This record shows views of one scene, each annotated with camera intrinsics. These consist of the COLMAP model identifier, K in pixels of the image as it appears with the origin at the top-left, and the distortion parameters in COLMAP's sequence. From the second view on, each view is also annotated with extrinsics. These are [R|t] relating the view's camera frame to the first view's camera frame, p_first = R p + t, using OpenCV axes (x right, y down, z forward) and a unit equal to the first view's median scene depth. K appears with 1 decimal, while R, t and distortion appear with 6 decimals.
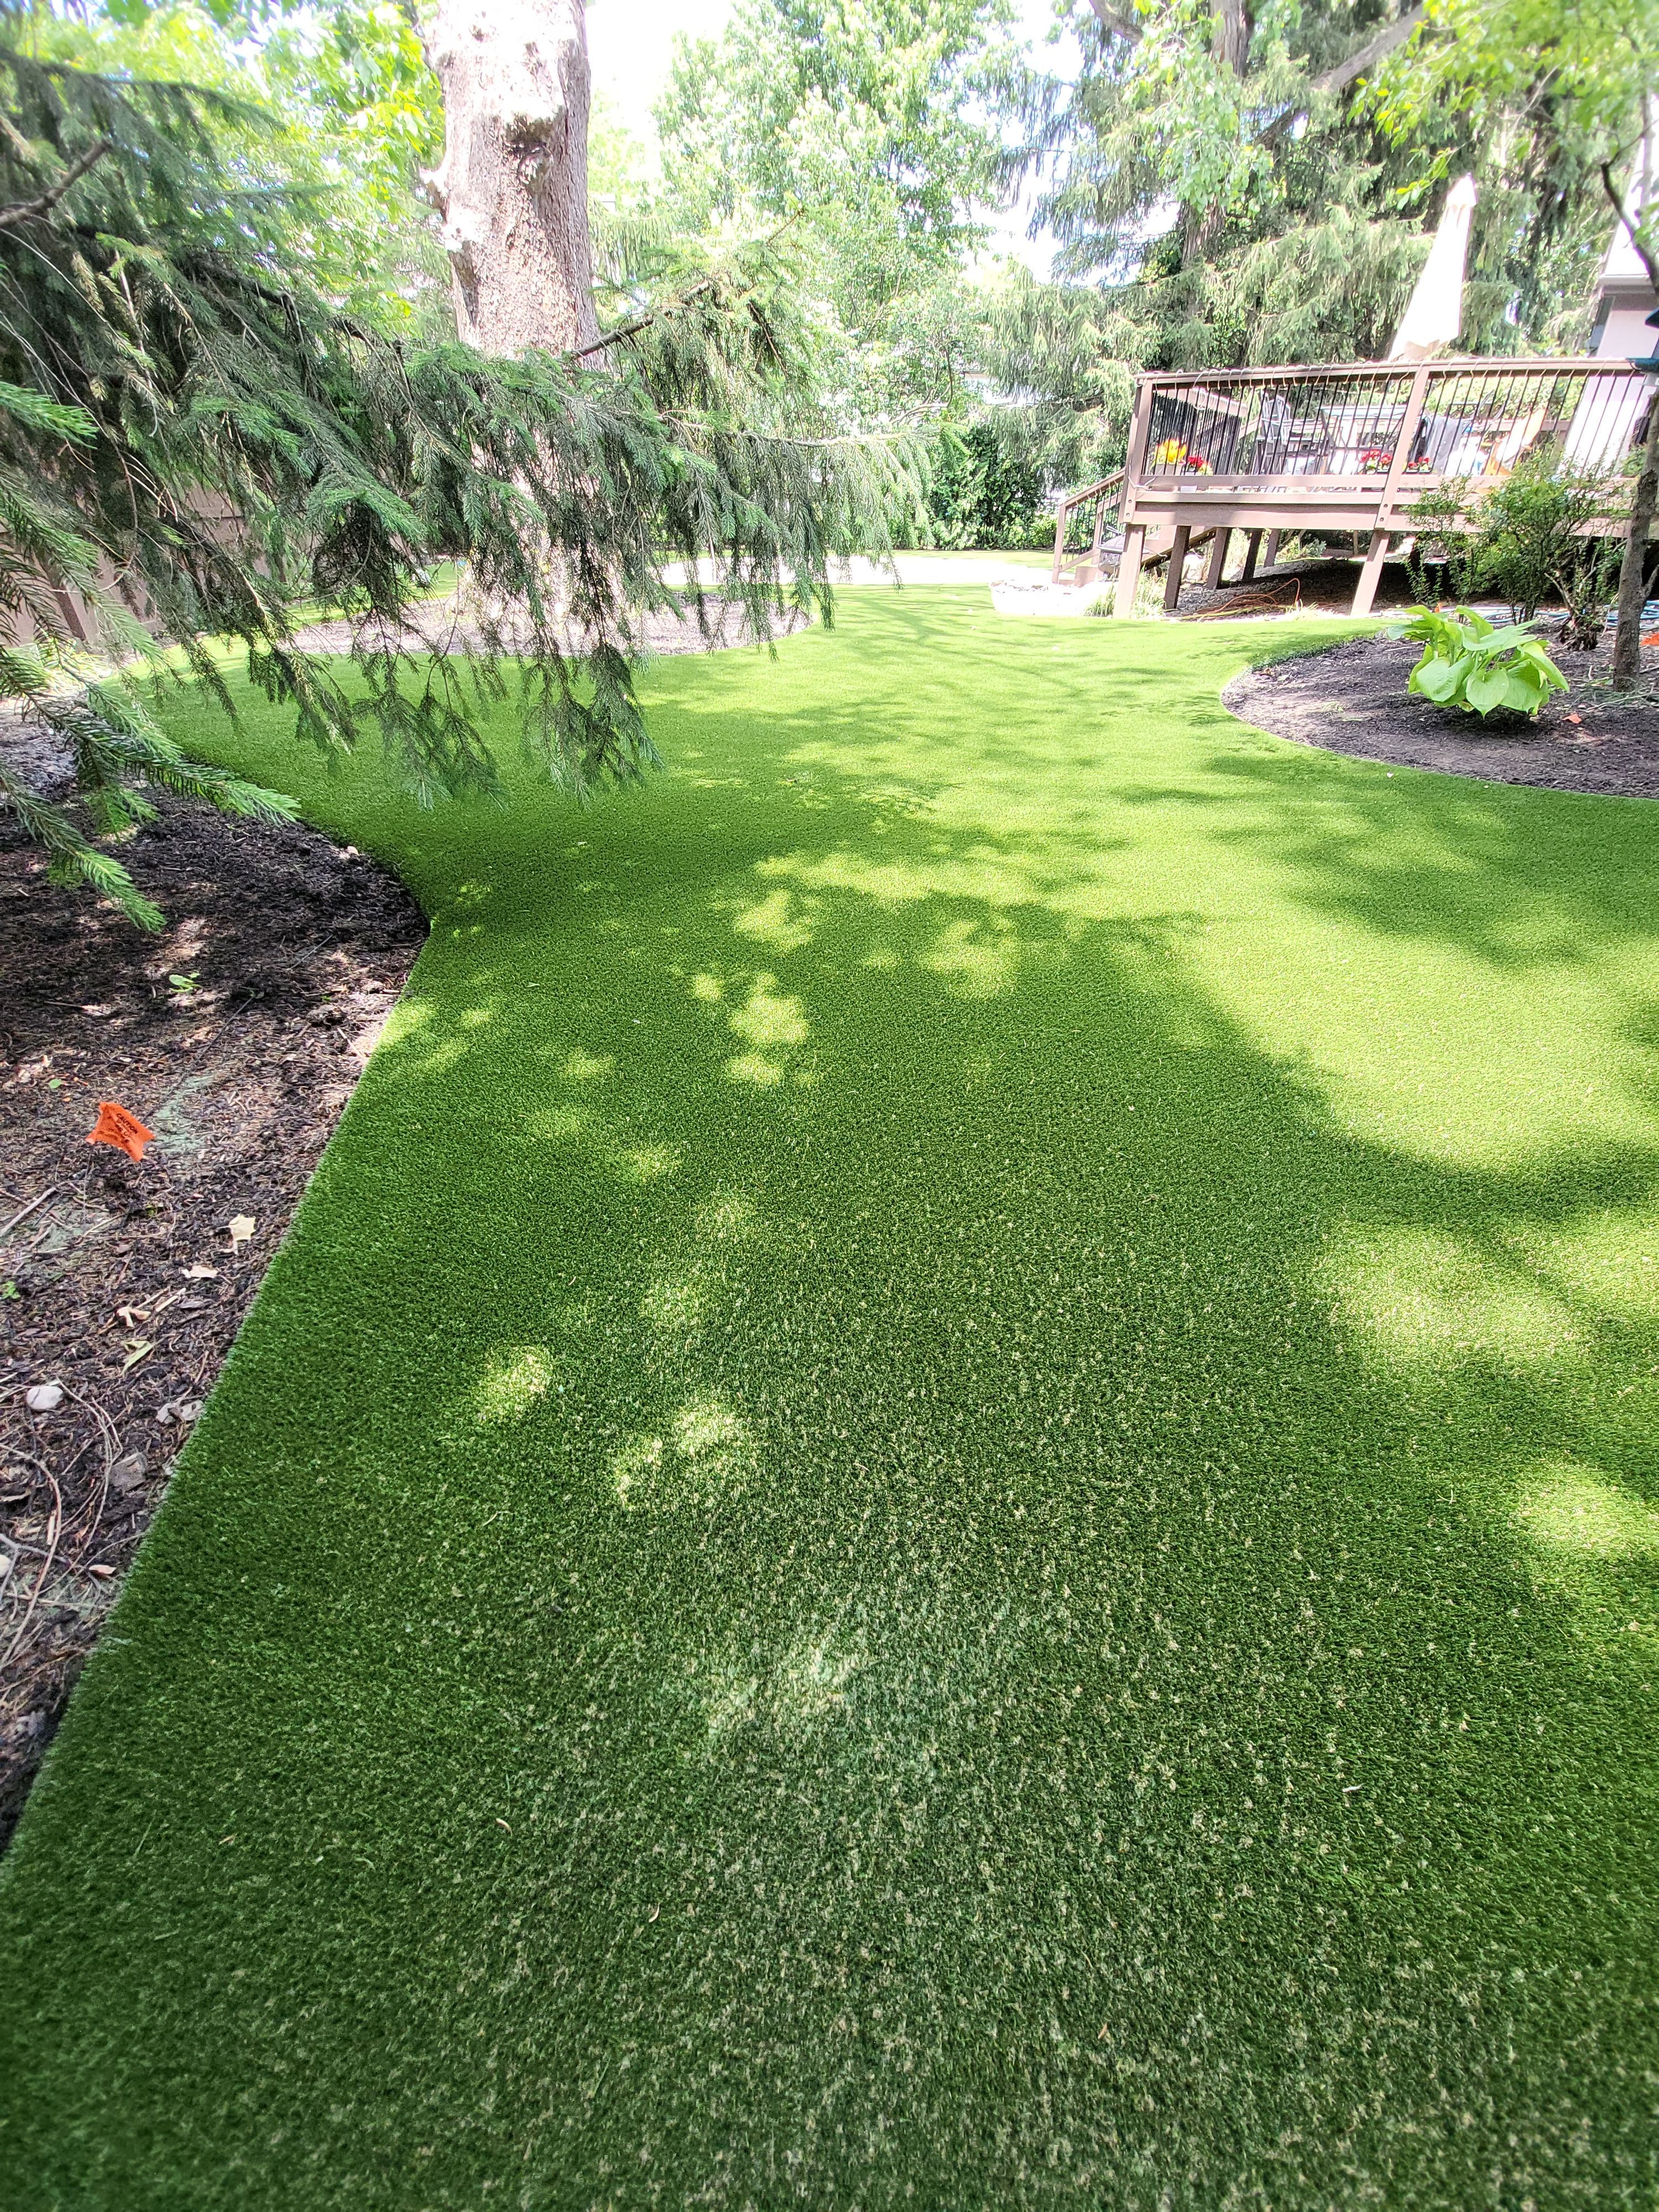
lens RADIAL K [[882.4, 0, 858.7], [0, 882.4, 1108.1], [0, 0, 1]] dist [0.000801, -0.011941]
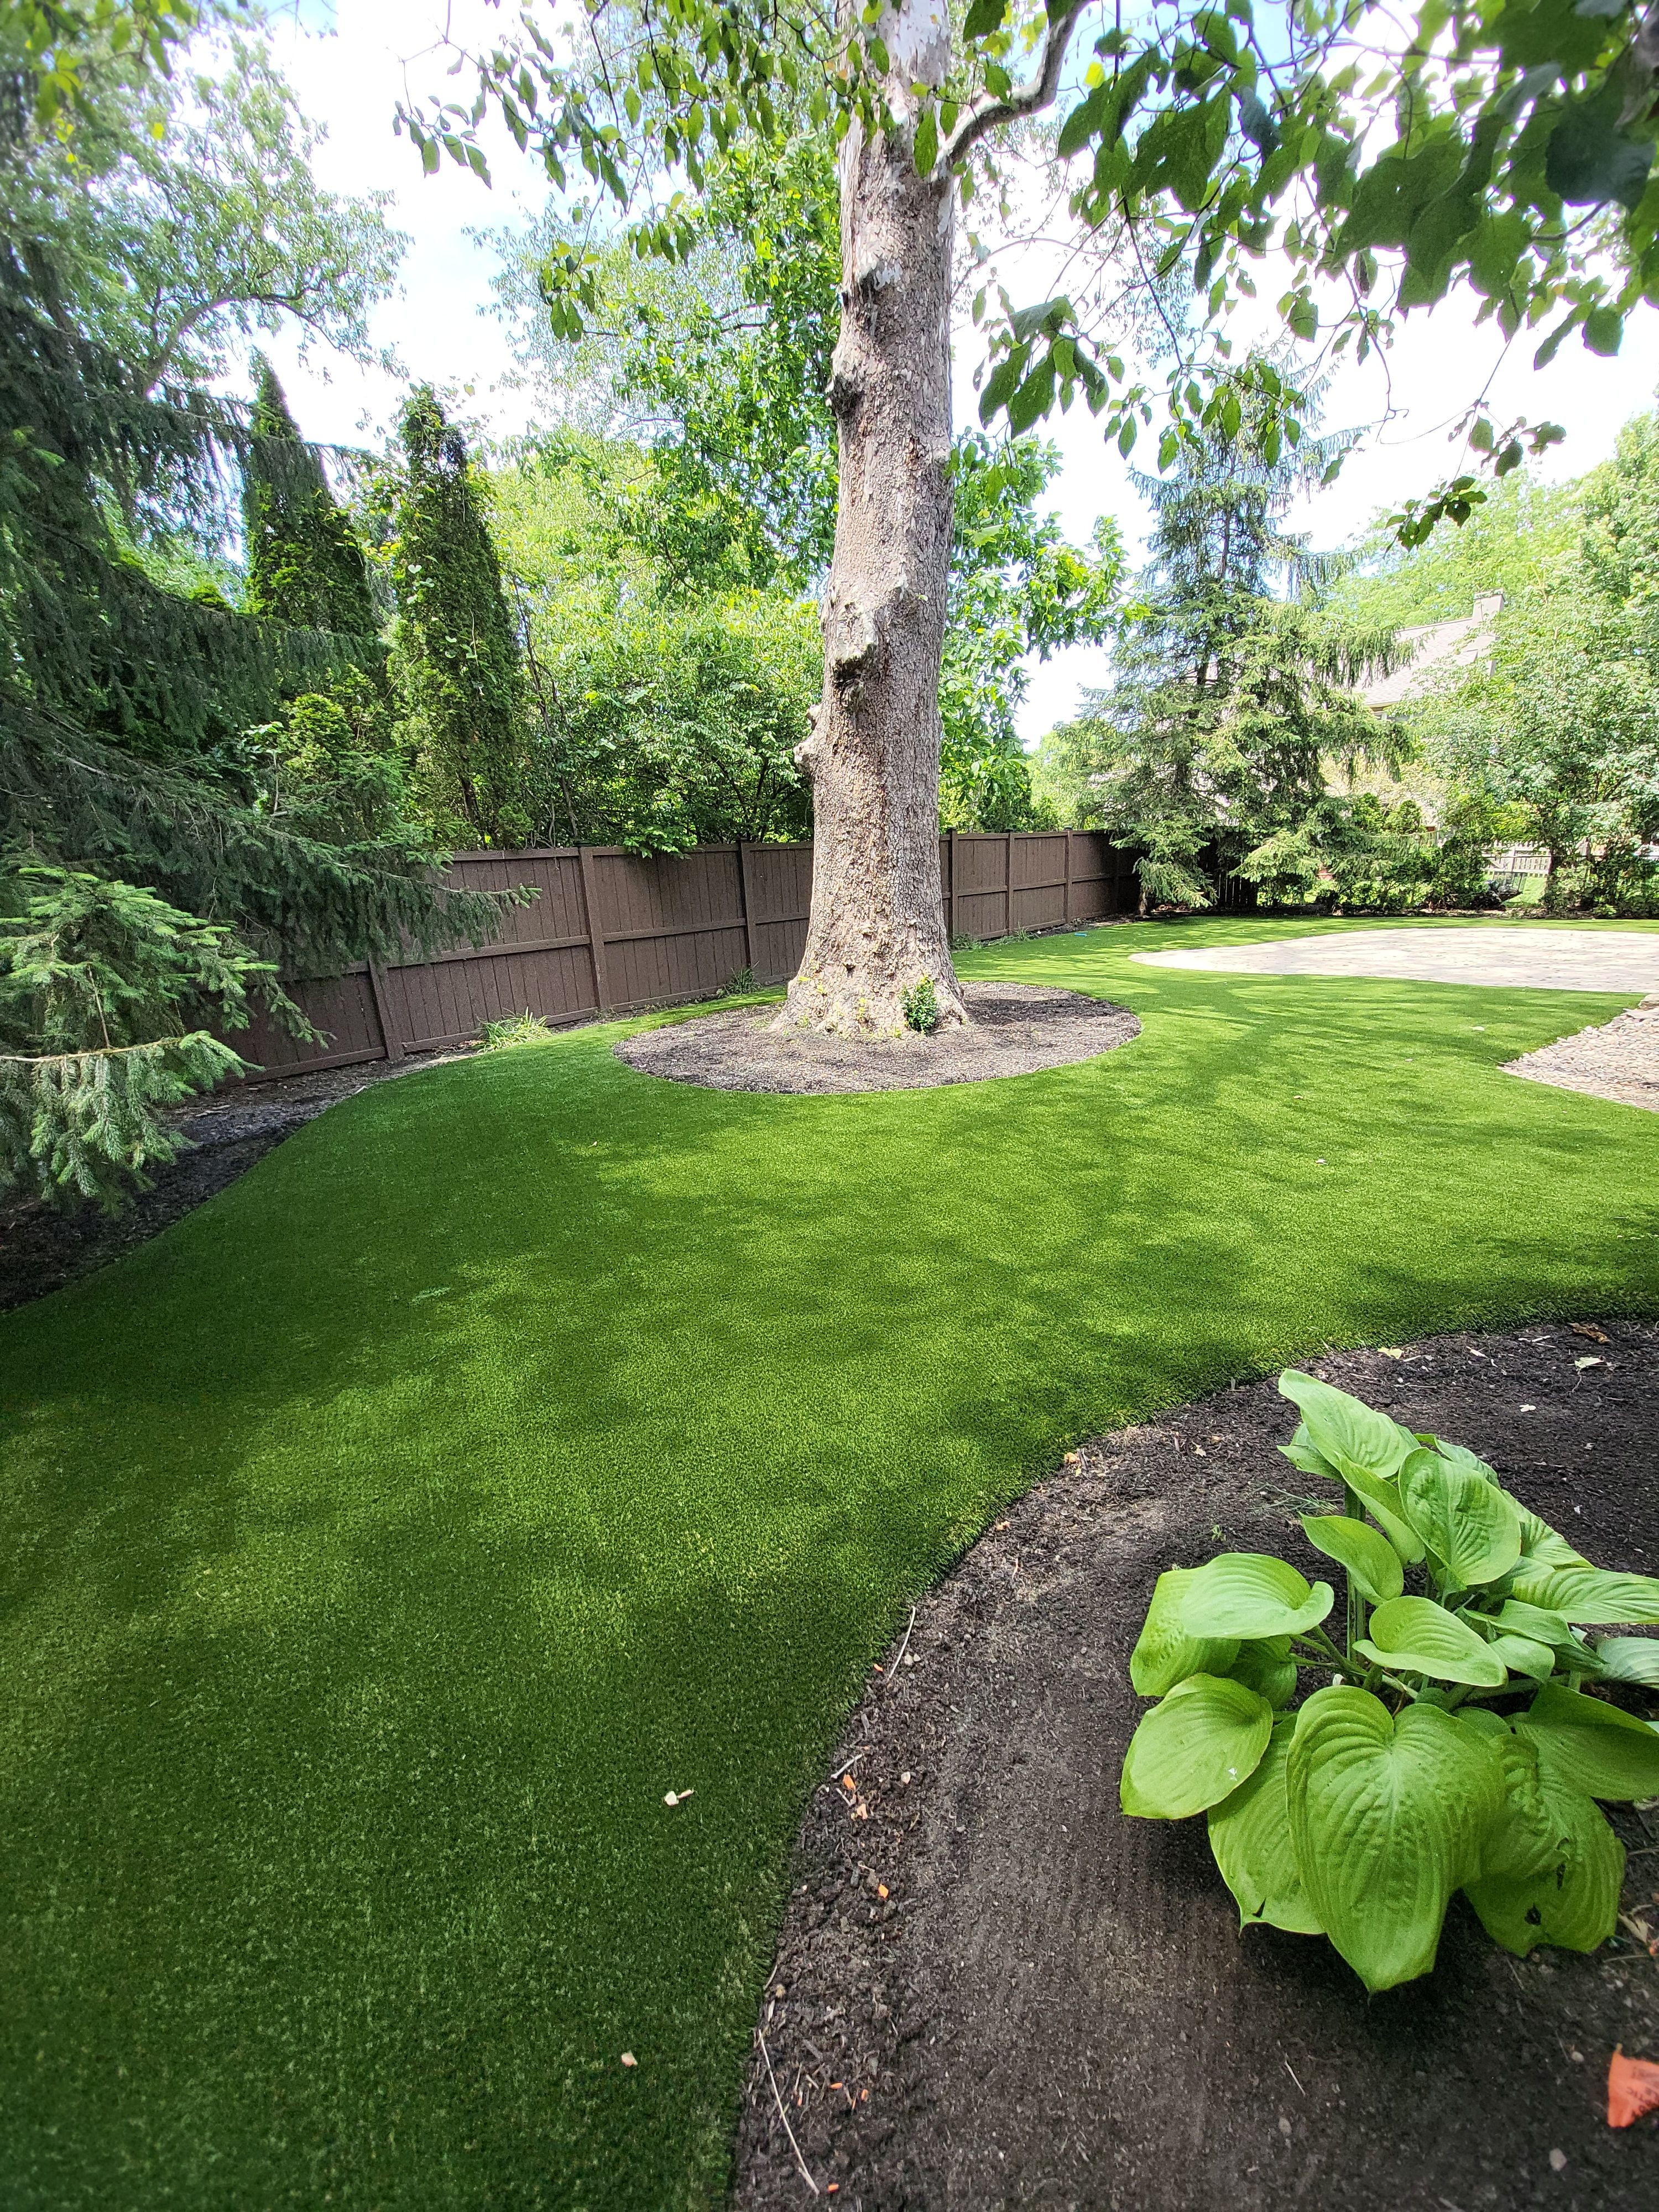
lens RADIAL K [[851.9, 0, 791.0], [0, 851.9, 1117.3], [0, 0, 1]] dist [-0.000146, -0.005464]
pose [[0.626824, 0.194132, -0.754589, 0.273351], [-0.410167, 0.905625, -0.107730, -0.203208], [0.662461, 0.377035, 0.647294, 0.205899]]
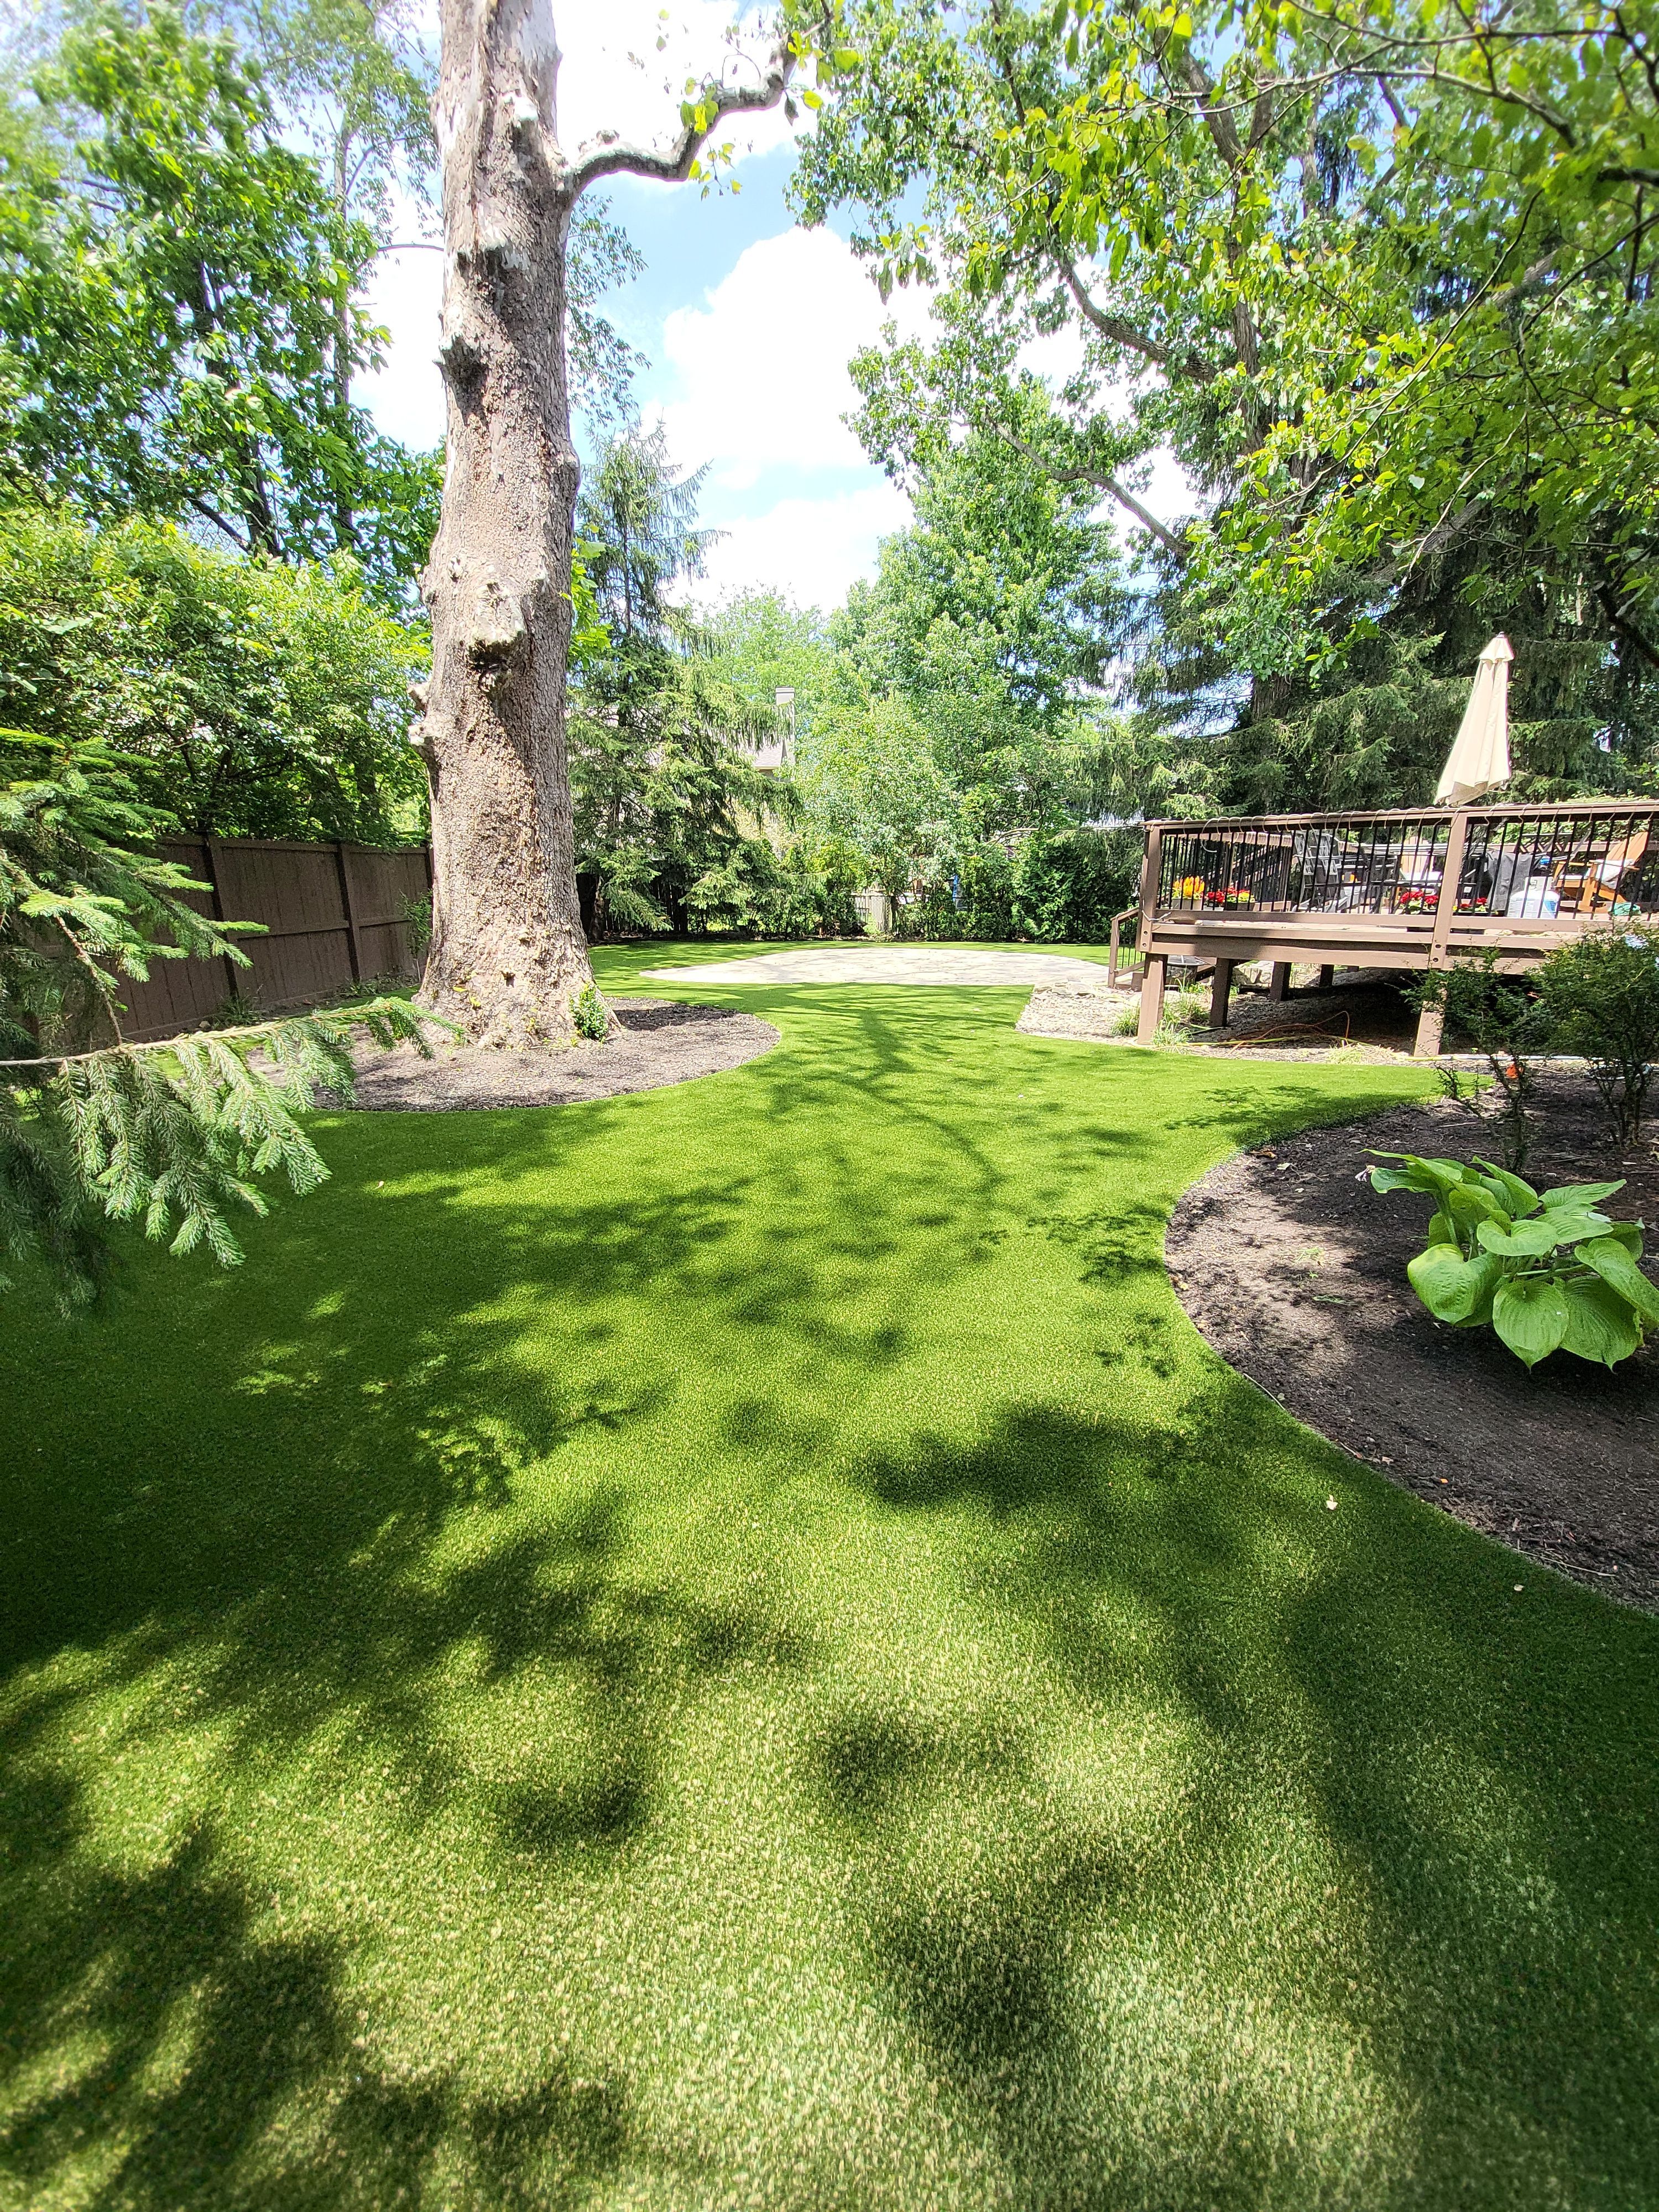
lens RADIAL K [[881.9, 0, 829.5], [0, 881.9, 1106.0], [0, 0, 1]] dist [0.001861, -0.005380]
pose [[0.982920, 0.047424, -0.177816, 0.125983], [-0.107402, 0.932435, -0.345007, -0.127774], [0.149440, 0.358213, 0.921603, 0.119230]]
